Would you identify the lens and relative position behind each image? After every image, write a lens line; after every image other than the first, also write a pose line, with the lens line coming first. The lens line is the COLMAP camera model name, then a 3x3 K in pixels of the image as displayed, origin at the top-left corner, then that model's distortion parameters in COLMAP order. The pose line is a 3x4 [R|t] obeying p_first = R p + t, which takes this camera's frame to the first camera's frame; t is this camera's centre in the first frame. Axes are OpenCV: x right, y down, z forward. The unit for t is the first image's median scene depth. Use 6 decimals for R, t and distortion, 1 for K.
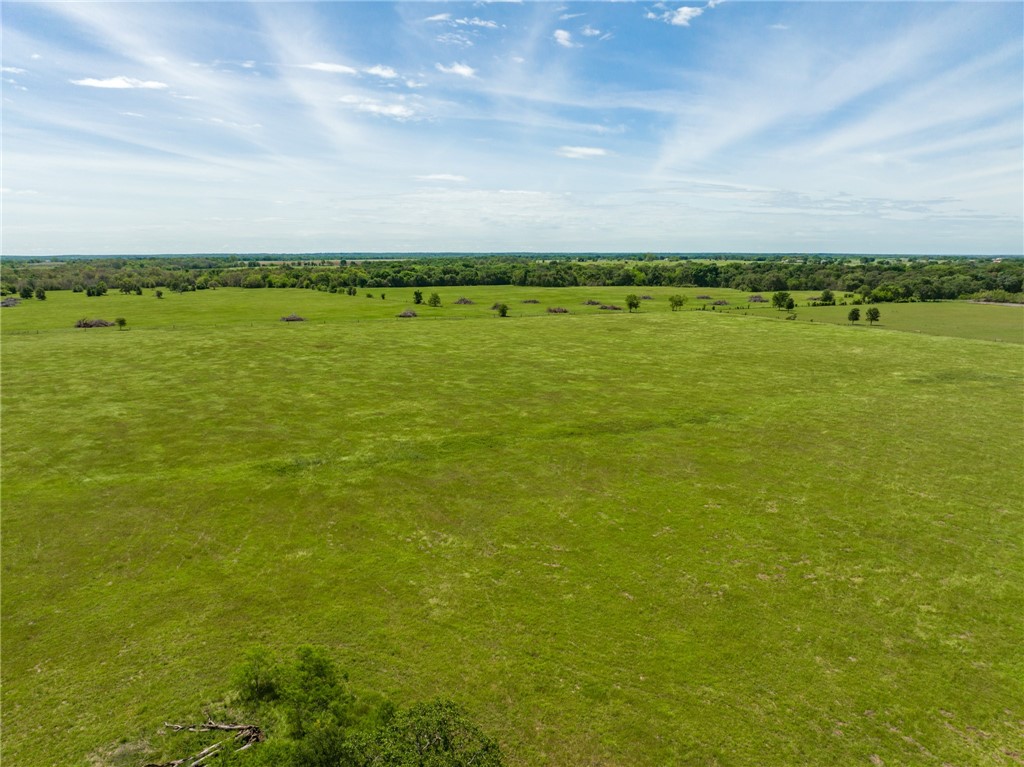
lens RADIAL K [[724.7, 0, 515.5], [0, 724.7, 384.4], [0, 0, 1]] dist [-0.035179, 0.006347]
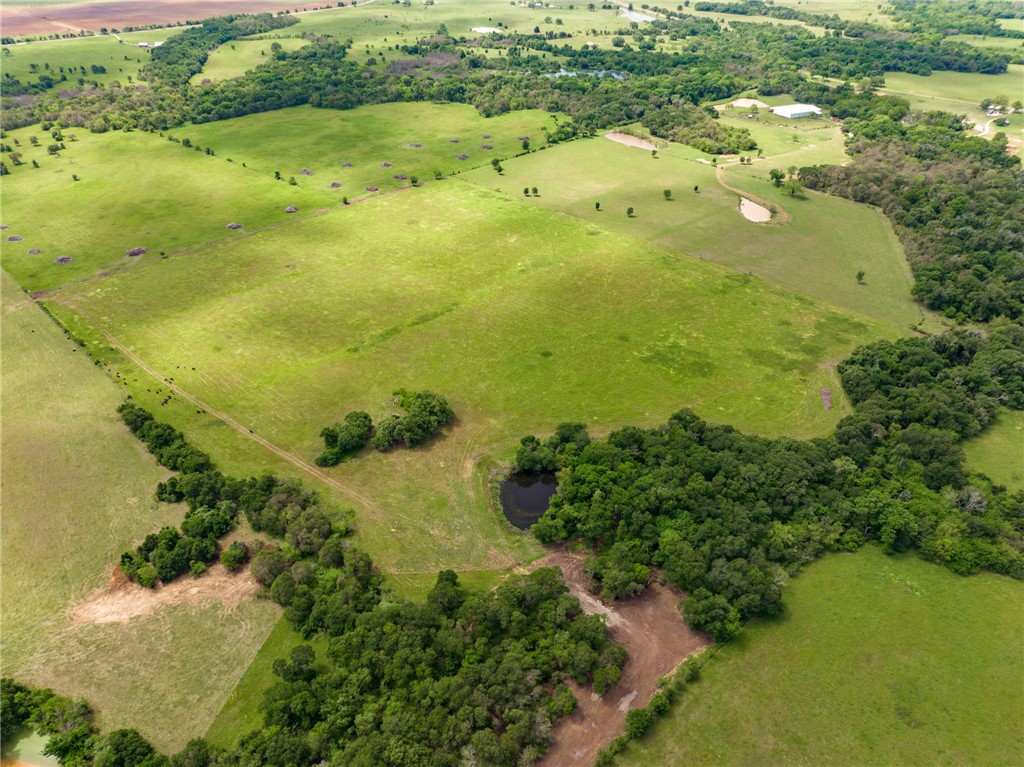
lens RADIAL K [[724.7, 0, 515.5], [0, 724.7, 384.4], [0, 0, 1]] dist [-0.035179, 0.006347]
pose [[0.949853, -0.169094, 0.263034, -0.103528], [0.049490, 0.911868, 0.407489, -0.249224], [-0.308756, -0.374037, 0.874509, -0.555106]]
